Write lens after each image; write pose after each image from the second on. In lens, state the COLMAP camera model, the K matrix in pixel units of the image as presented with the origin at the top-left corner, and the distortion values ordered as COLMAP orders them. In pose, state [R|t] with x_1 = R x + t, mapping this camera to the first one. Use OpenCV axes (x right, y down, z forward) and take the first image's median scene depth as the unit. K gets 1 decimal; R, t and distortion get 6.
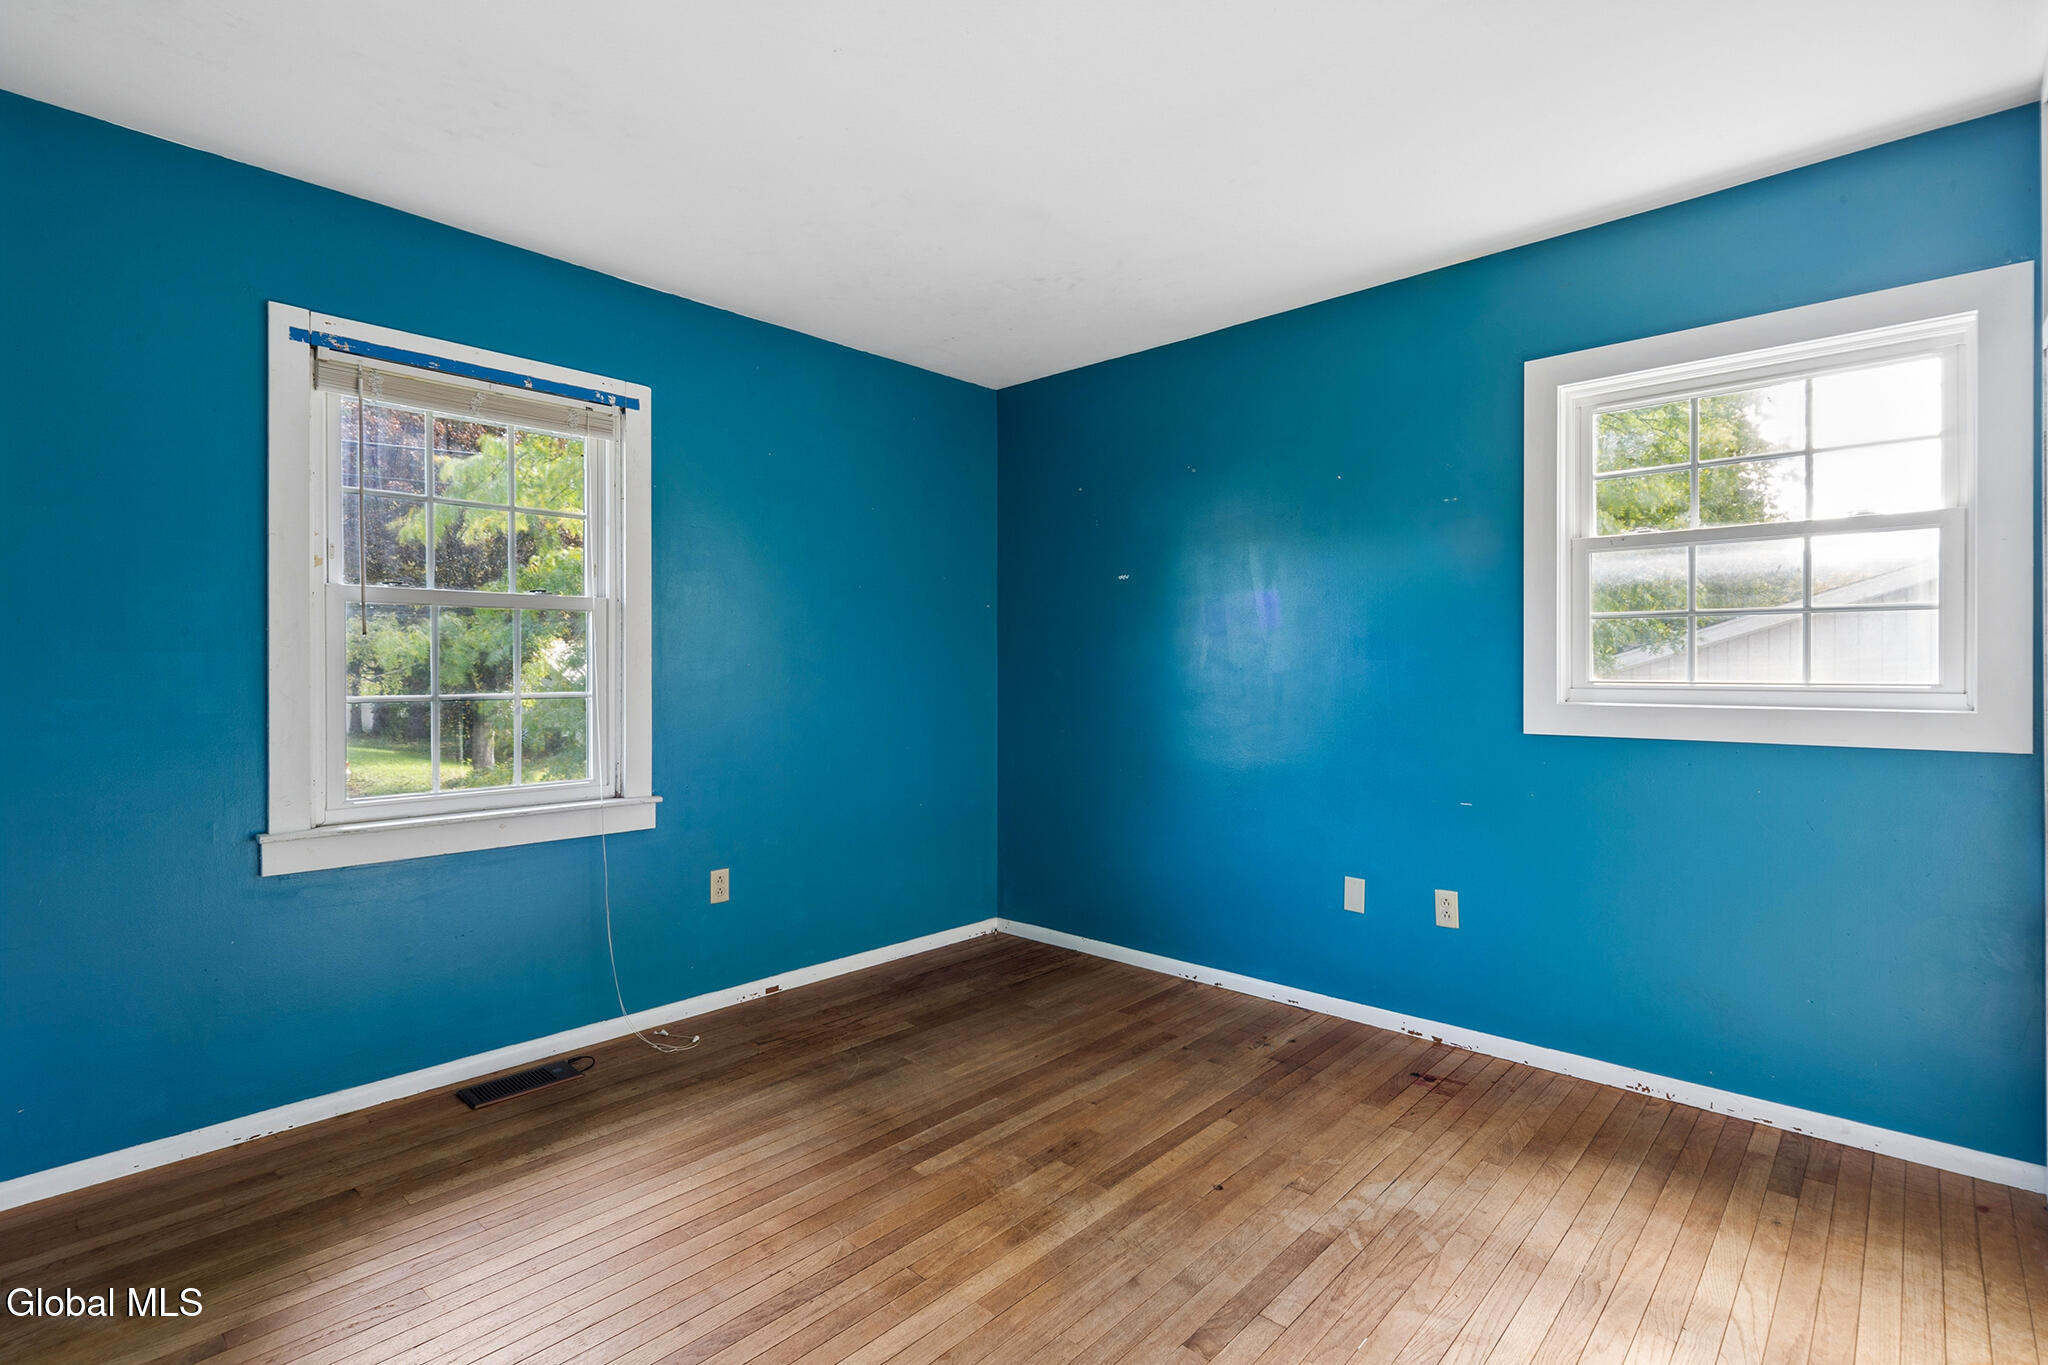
lens RADIAL K [[968.9, 0, 1026.4], [0, 968.9, 677.8], [0, 0, 1]] dist [0.003430, 0.000295]
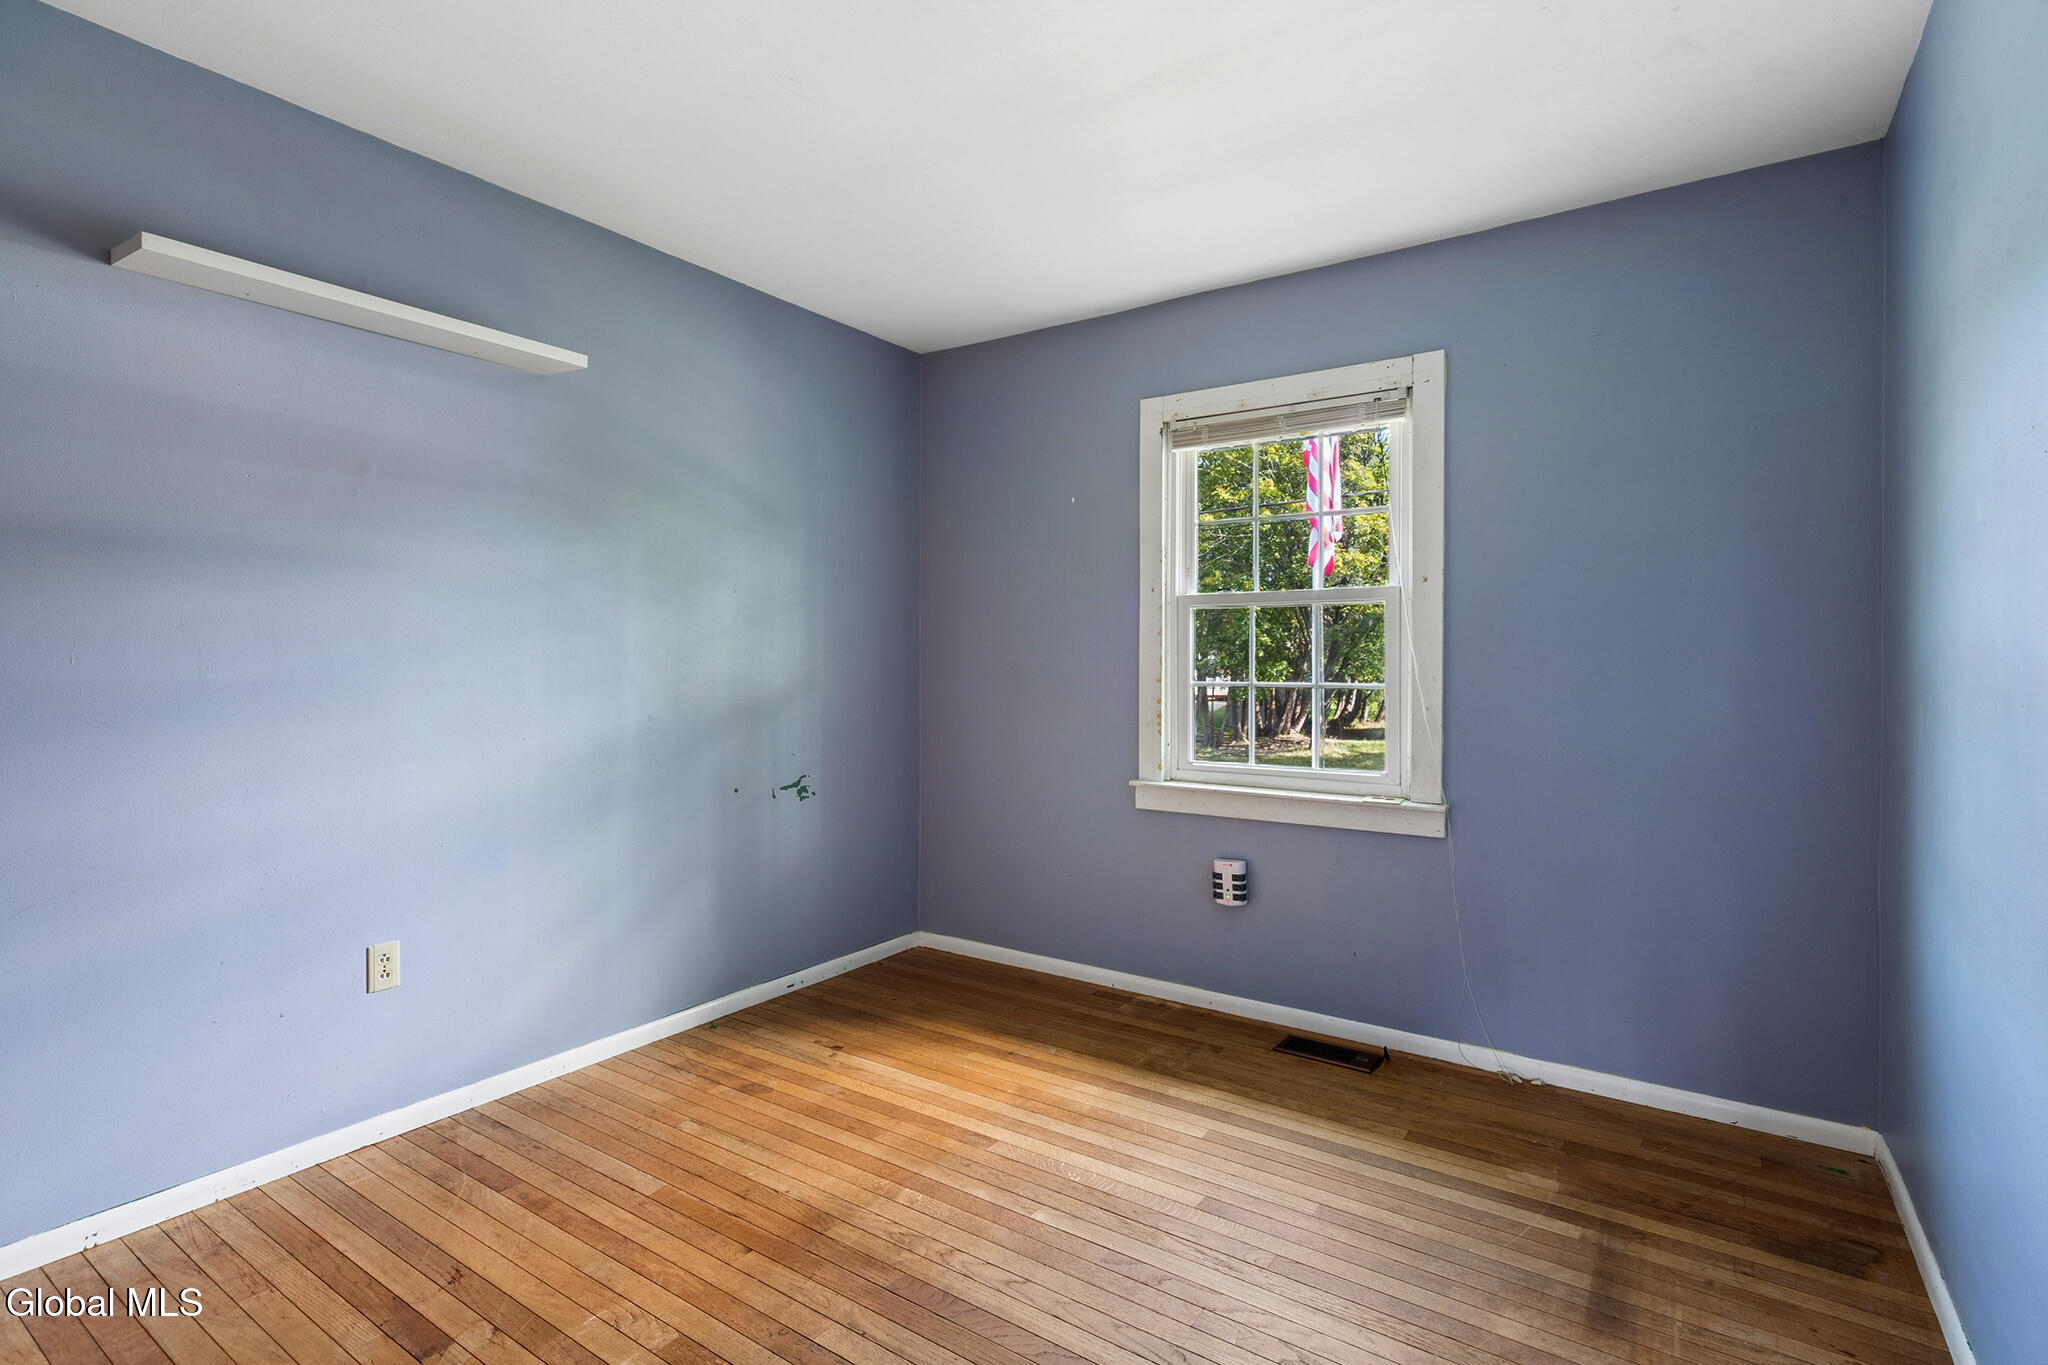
lens RADIAL K [[968.9, 0, 1026.4], [0, 968.9, 677.8], [0, 0, 1]] dist [0.003430, 0.000295]
pose [[0.149281, 0.021718, -0.988556, 0.466871], [-0.016409, 0.999675, 0.019485, -0.006595], [0.988659, 0.013312, 0.149589, 0.507278]]
